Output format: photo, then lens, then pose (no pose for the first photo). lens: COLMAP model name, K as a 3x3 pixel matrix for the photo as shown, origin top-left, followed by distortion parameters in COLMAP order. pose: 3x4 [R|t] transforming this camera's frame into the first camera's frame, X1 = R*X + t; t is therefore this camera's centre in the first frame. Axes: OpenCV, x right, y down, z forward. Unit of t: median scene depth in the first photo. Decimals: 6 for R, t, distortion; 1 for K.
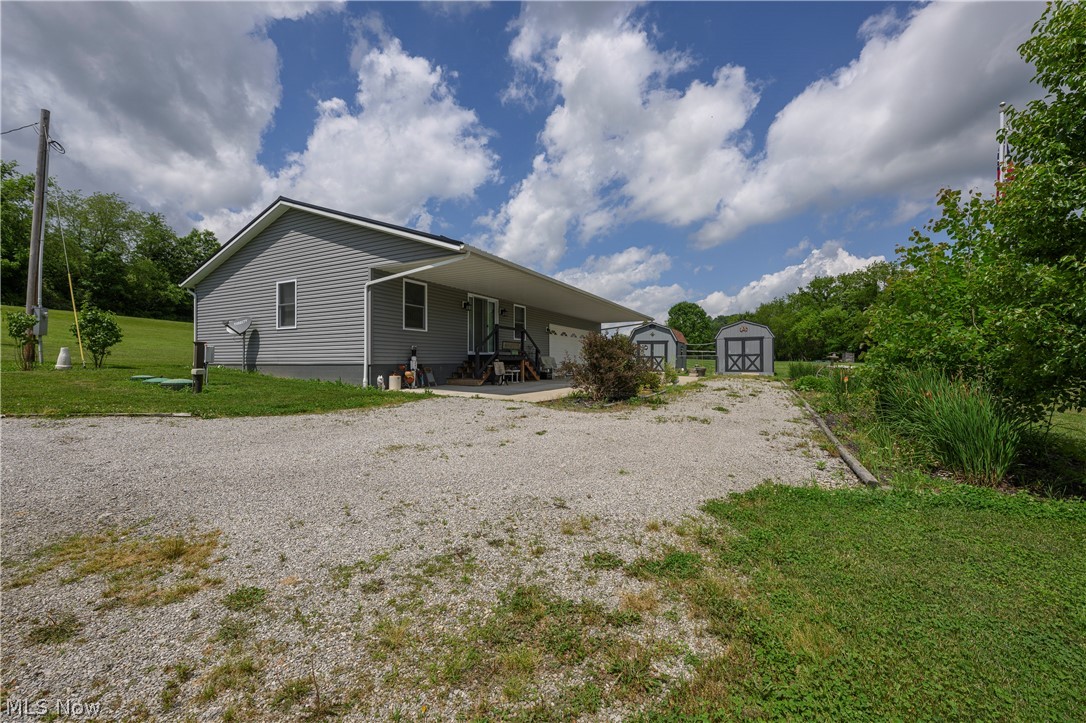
lens RADIAL K [[432.7, 0, 545.5], [0, 432.7, 358.4], [0, 0, 1]] dist [0.000011, -0.000173]
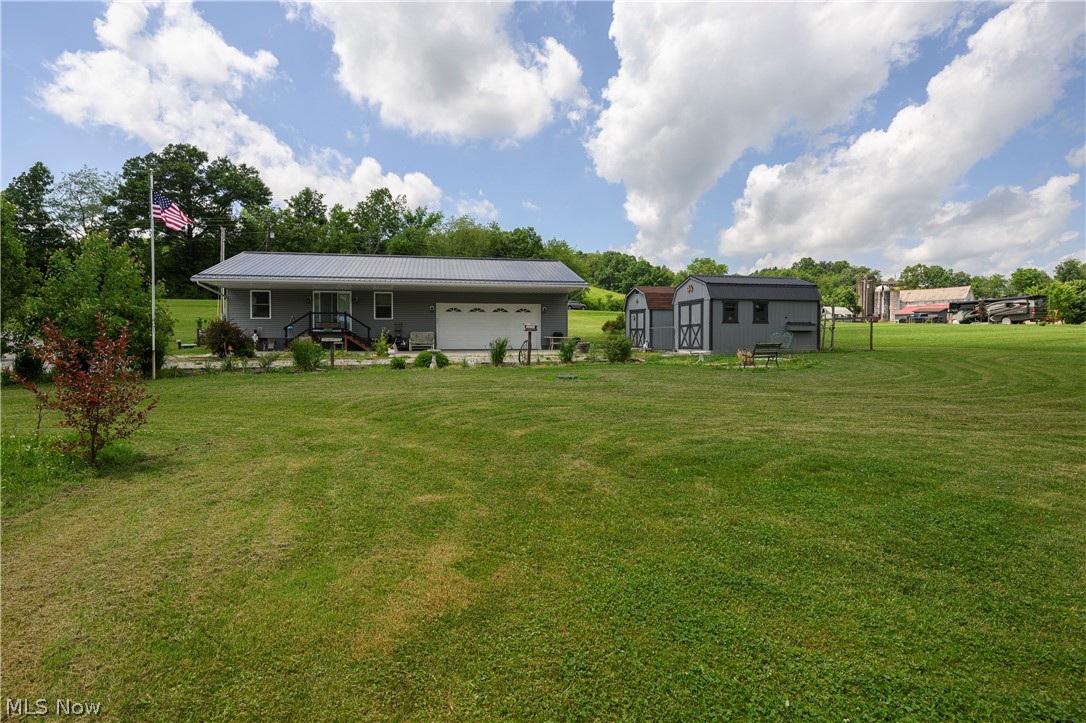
lens RADIAL K [[533.0, 0, 534.7], [0, 533.0, 350.6], [0, 0, 1]] dist [-0.002900, 0.000403]
pose [[0.614168, 0.016822, -0.788996, 0.981951], [0.009149, 0.999554, 0.028433, 0.005996], [0.789122, -0.024681, 0.613740, 0.261658]]
